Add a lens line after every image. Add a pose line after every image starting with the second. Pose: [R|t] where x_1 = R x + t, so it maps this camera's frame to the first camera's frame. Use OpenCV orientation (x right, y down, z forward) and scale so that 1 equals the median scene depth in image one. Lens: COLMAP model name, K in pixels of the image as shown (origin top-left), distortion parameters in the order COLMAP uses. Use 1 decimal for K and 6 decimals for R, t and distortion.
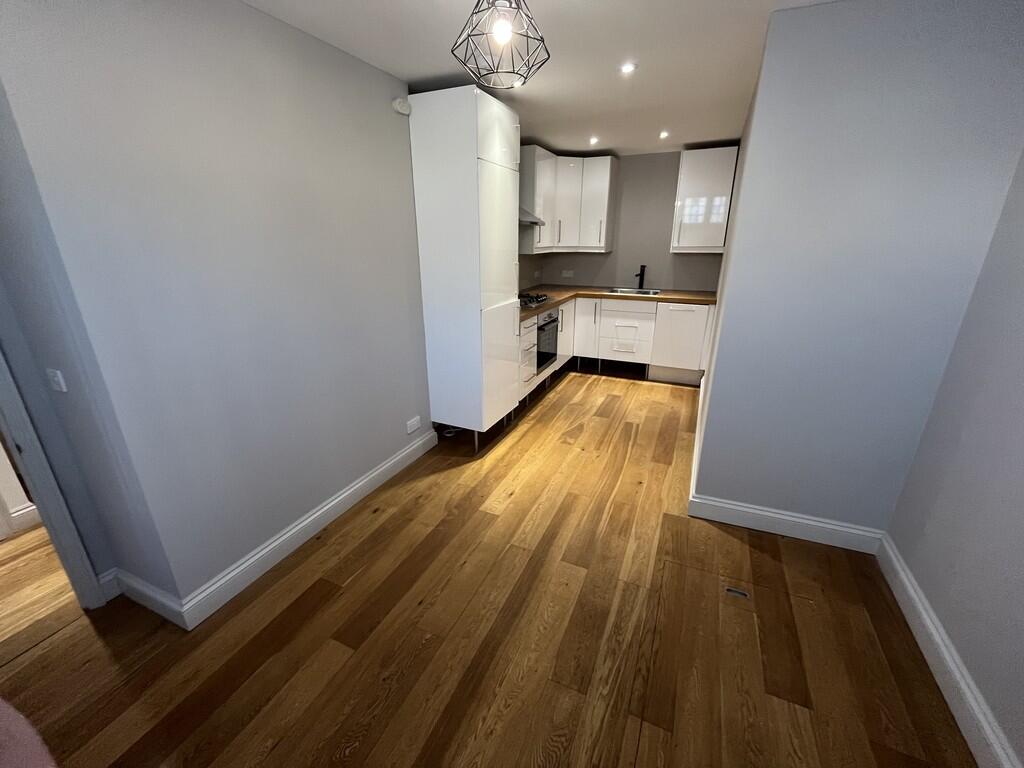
lens RADIAL K [[410.5, 0, 511.7], [0, 410.5, 379.7], [0, 0, 1]] dist [-0.002169, -0.000213]
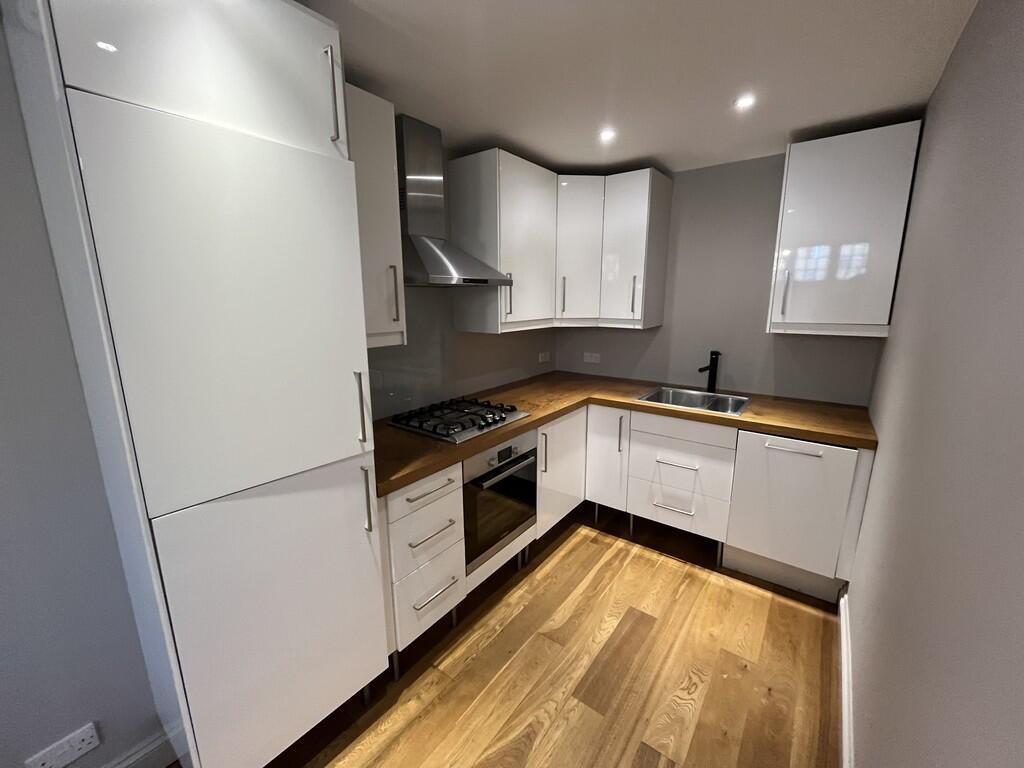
lens RADIAL K [[410.5, 0, 511.7], [0, 410.5, 379.7], [0, 0, 1]] dist [-0.002169, -0.000213]
pose [[0.975867, 0.042707, -0.214148, 0.188341], [-0.070678, 0.989673, -0.124708, -0.166772], [0.206610, 0.136834, 0.968808, 0.443855]]
